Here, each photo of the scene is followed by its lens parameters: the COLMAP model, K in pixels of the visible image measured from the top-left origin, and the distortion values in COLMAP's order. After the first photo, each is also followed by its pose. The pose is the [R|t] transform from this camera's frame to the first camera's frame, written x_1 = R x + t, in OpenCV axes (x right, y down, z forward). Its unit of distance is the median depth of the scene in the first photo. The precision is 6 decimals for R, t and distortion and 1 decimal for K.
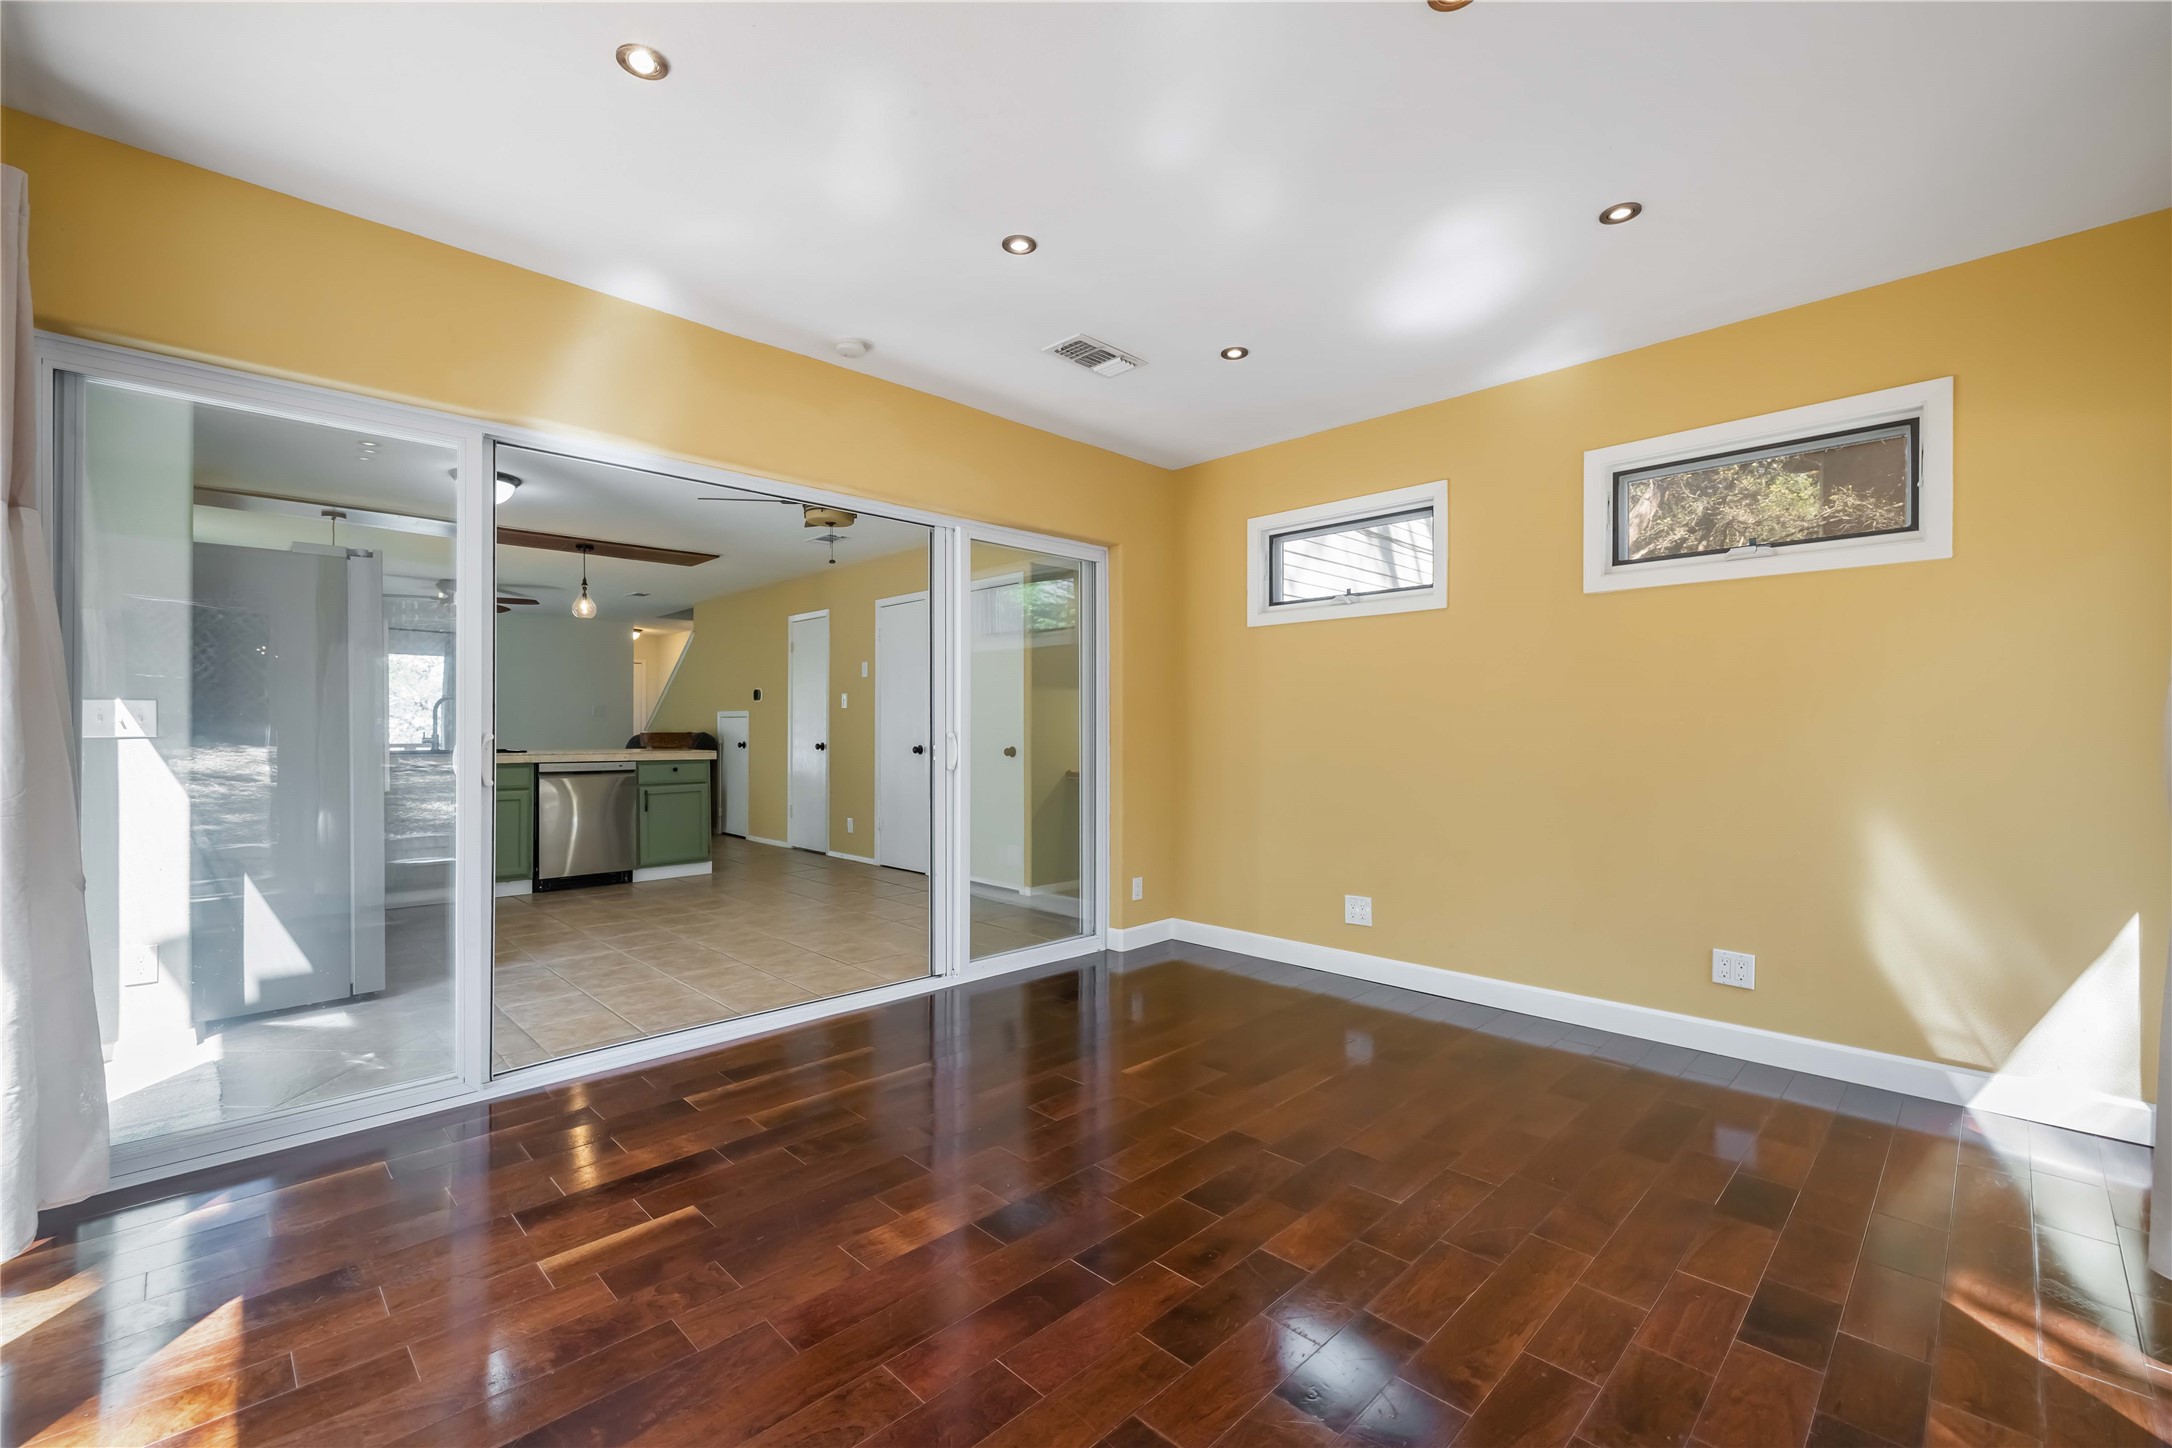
lens RADIAL K [[896.3, 0, 1075.3], [0, 896.3, 734.5], [0, 0, 1]] dist [-0.000225, 0.000061]
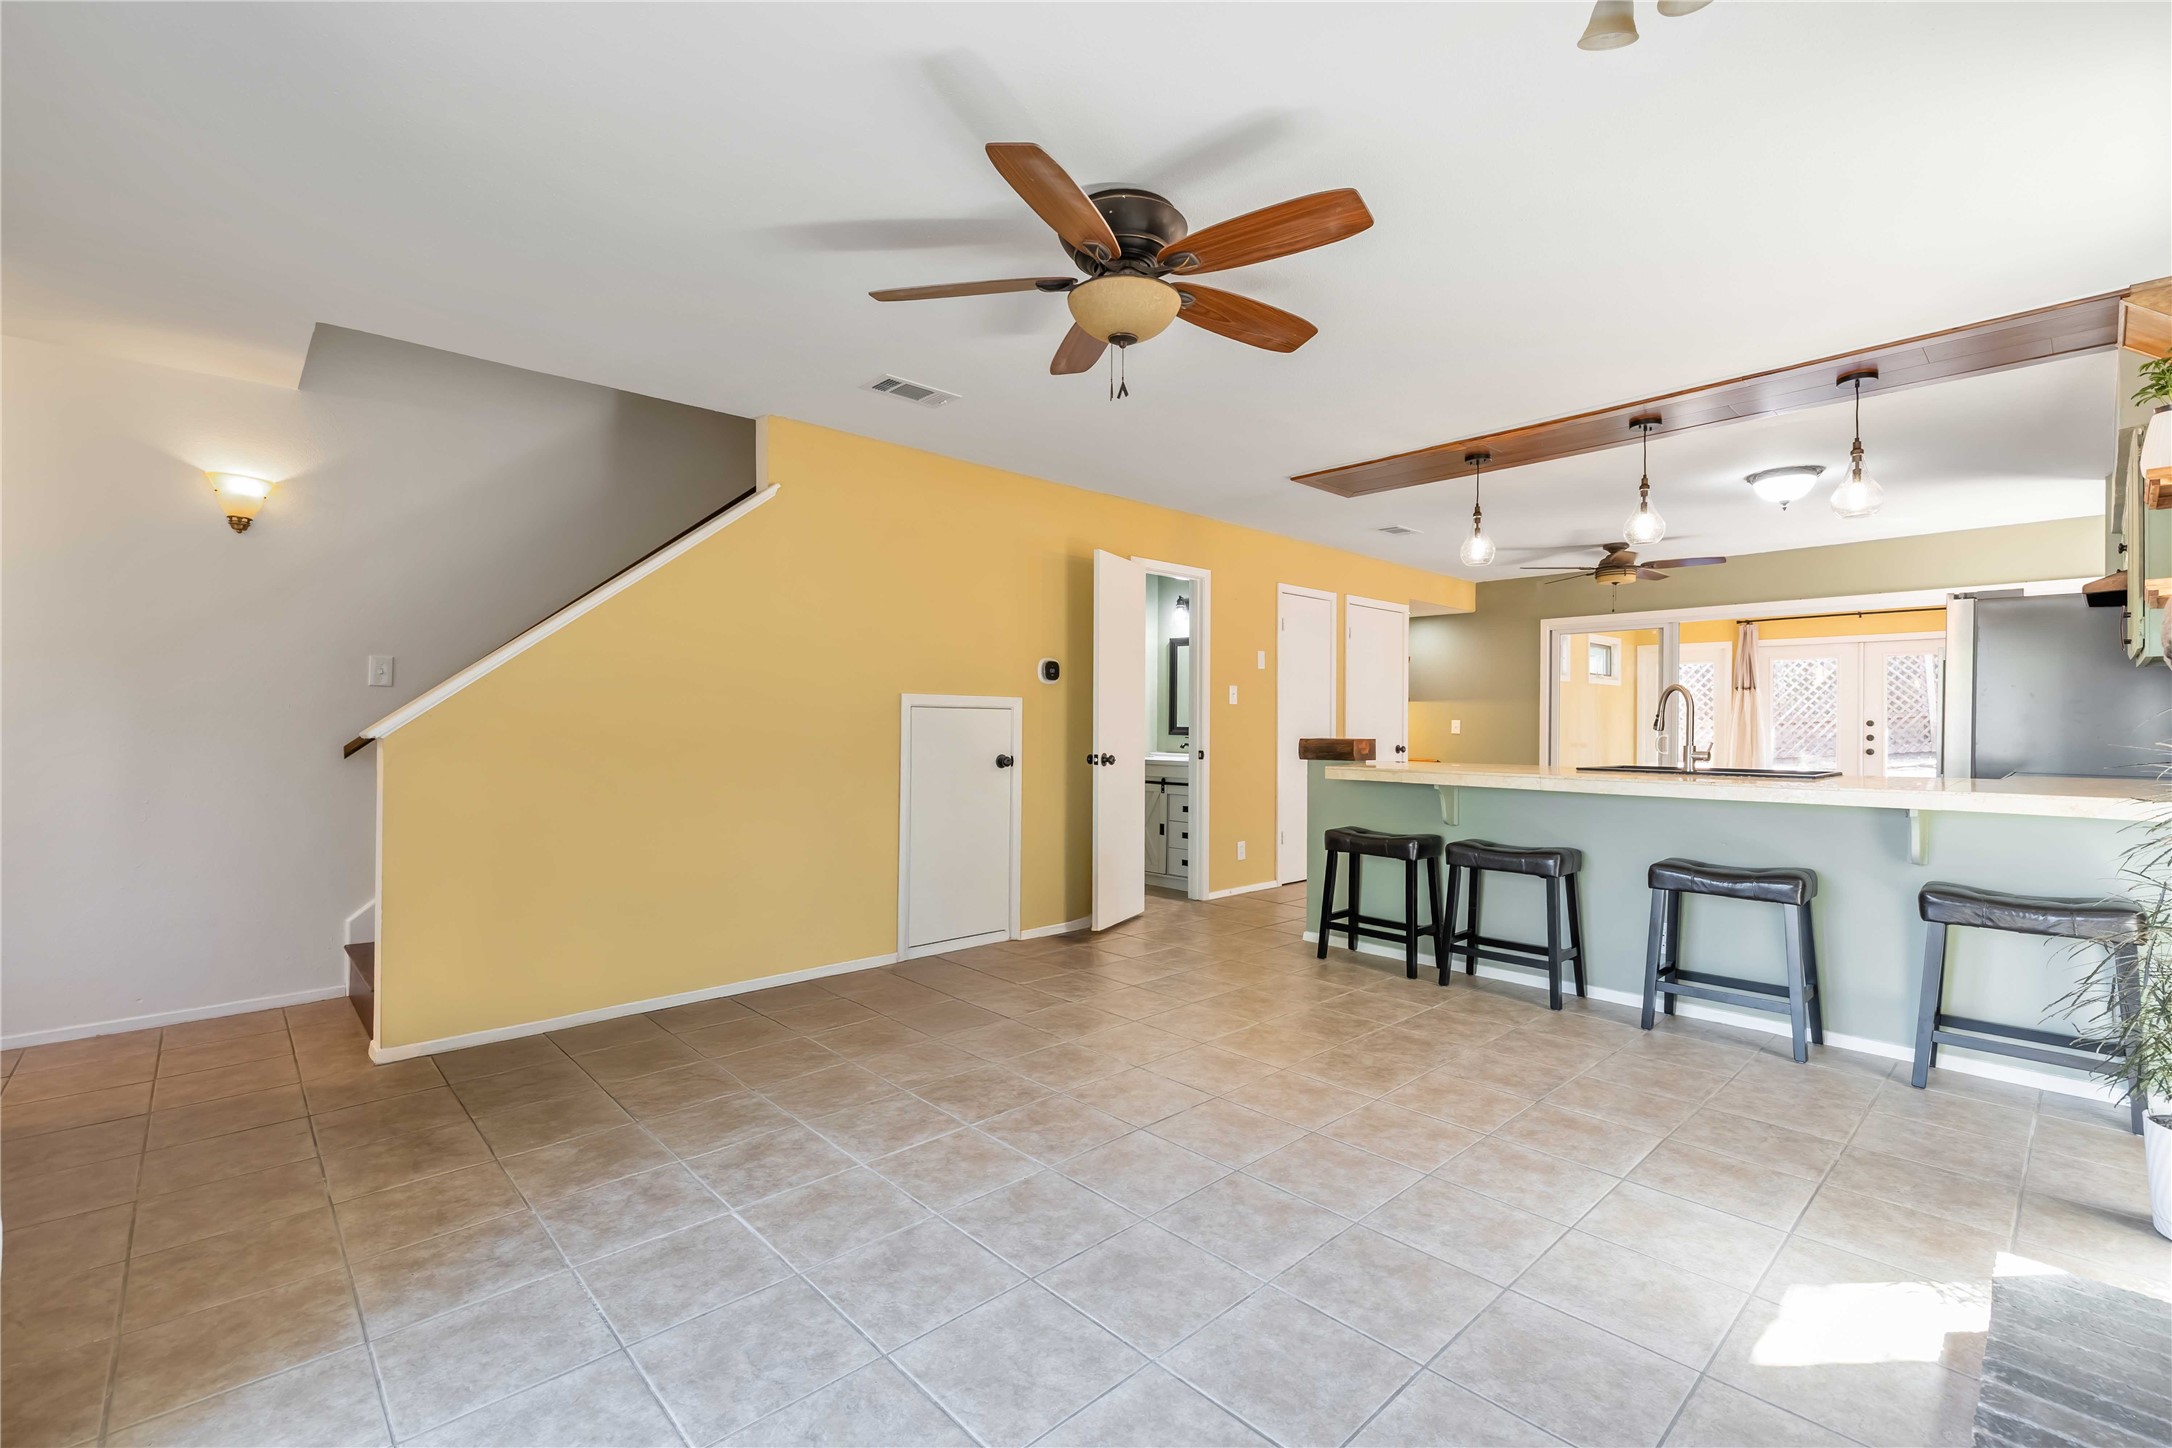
lens RADIAL K [[943.8, 0, 1086.0], [0, 943.8, 724.0], [0, 0, 1]] dist [-0.000482, 0.000098]
pose [[0.022325, -0.002455, 0.999748, -1.181905], [0.001748, 0.999996, 0.002416, -0.015359], [-0.999749, 0.001693, 0.022329, 1.202551]]
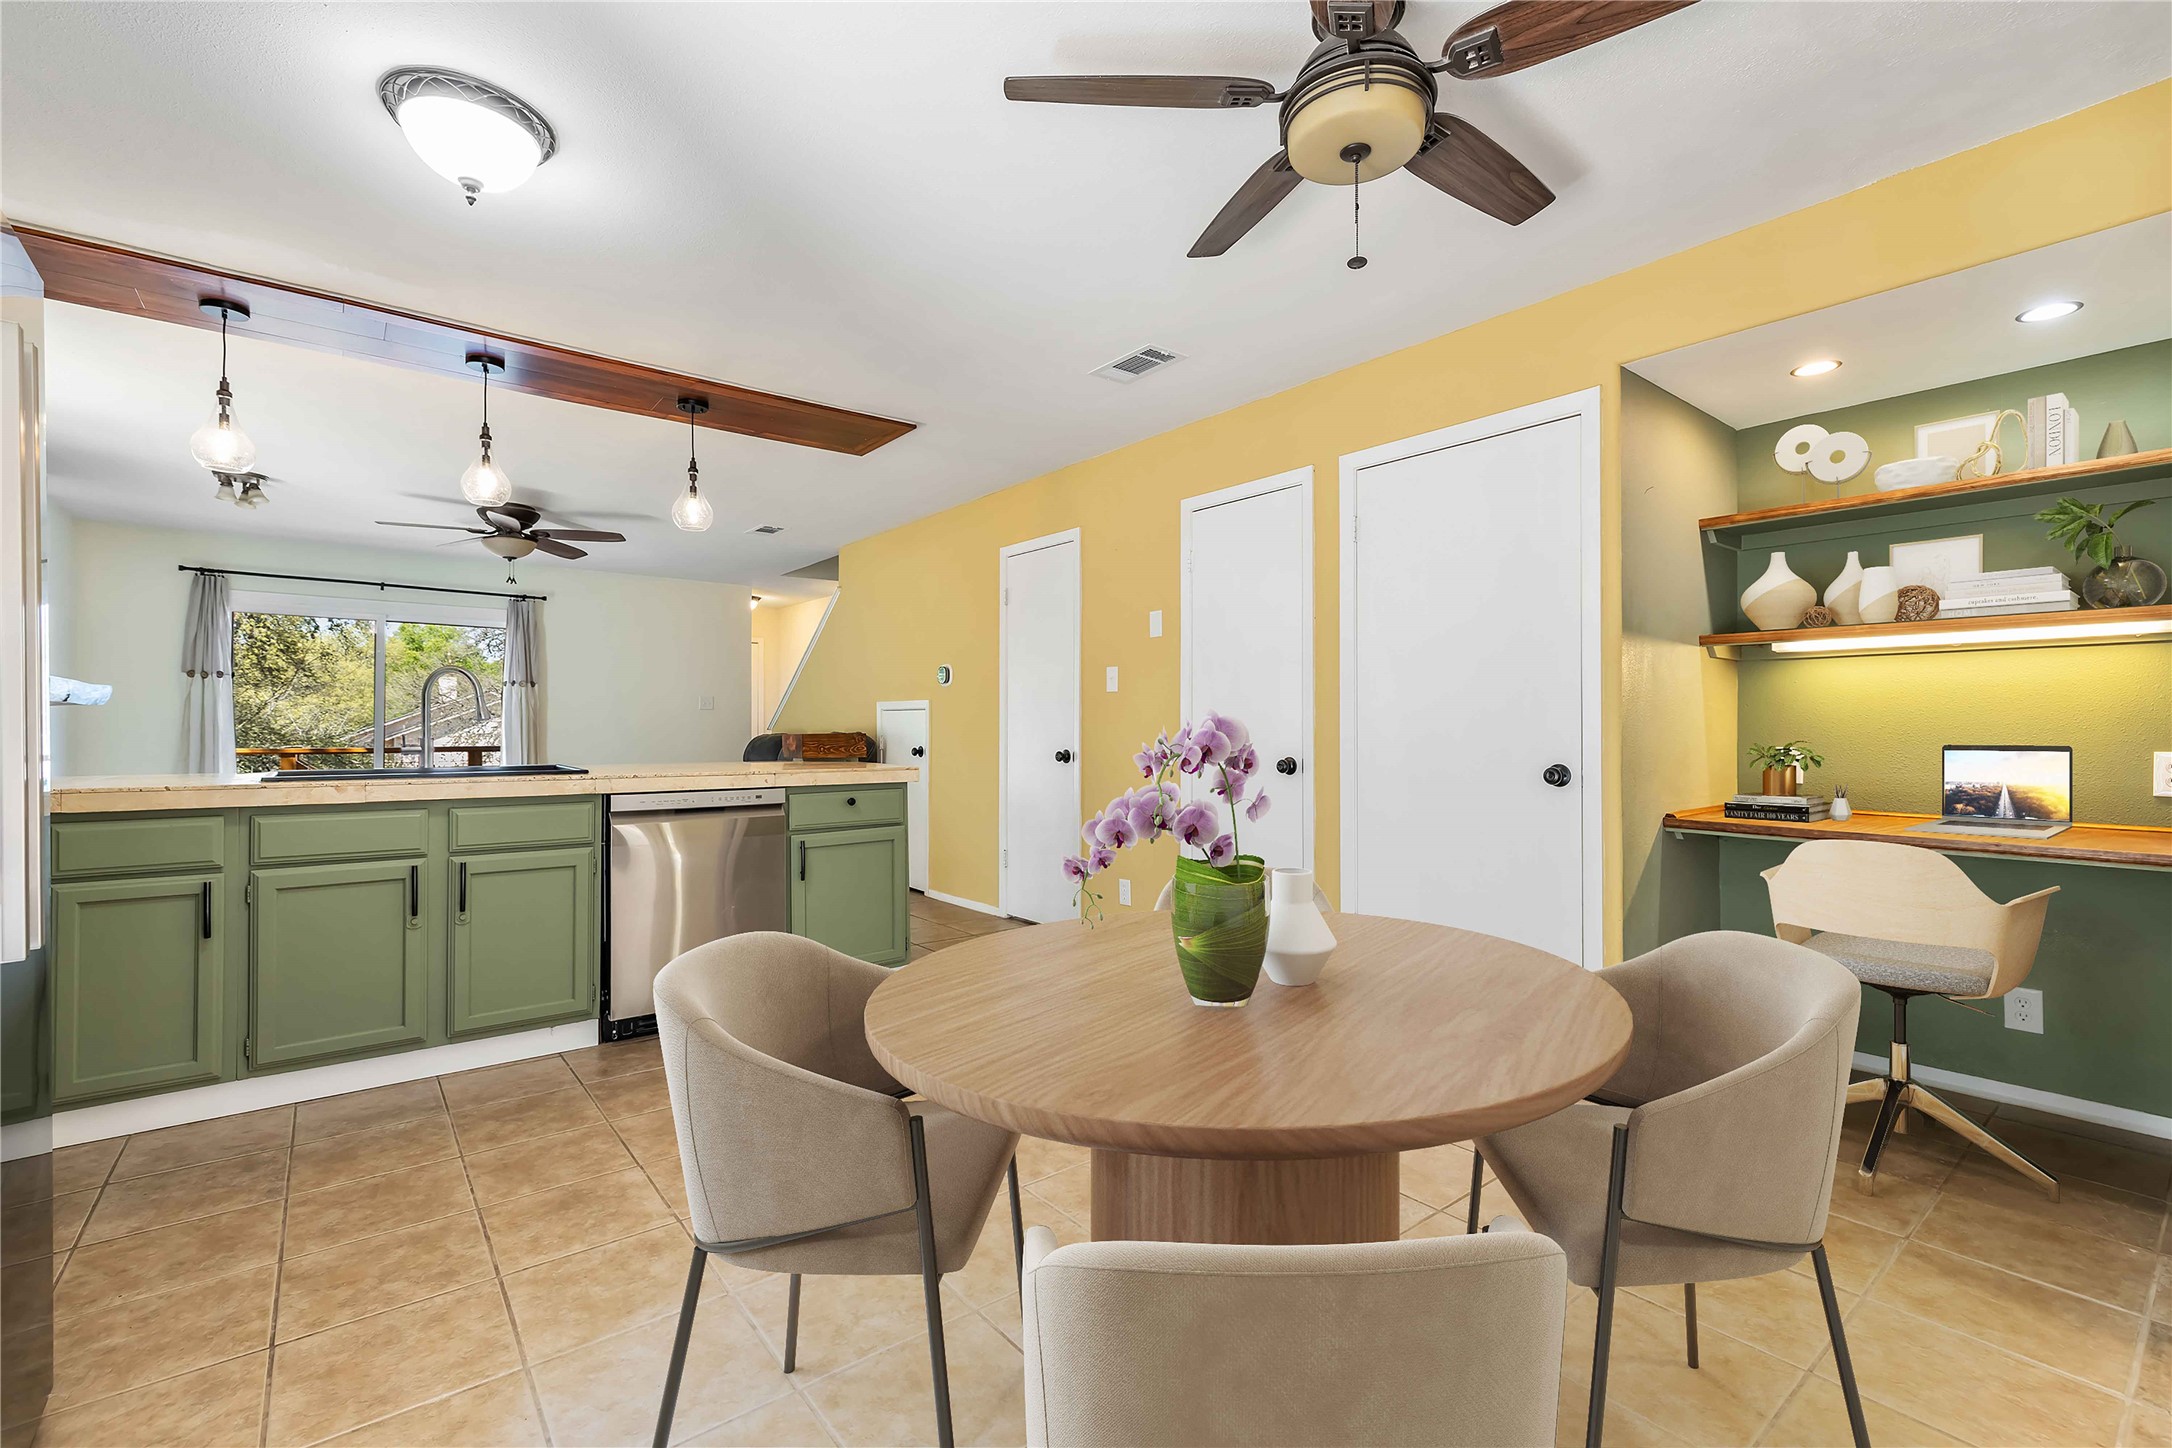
lens RADIAL K [[934.2, 0, 1088.7], [0, 934.2, 726.8], [0, 0, 1]] dist [-0.000344, 0.000029]
pose [[0.995600, -0.003447, -0.093642, -0.232942], [0.002854, 0.999975, -0.006464, -0.002391], [0.093662, 0.006168, 0.995585, 0.416963]]
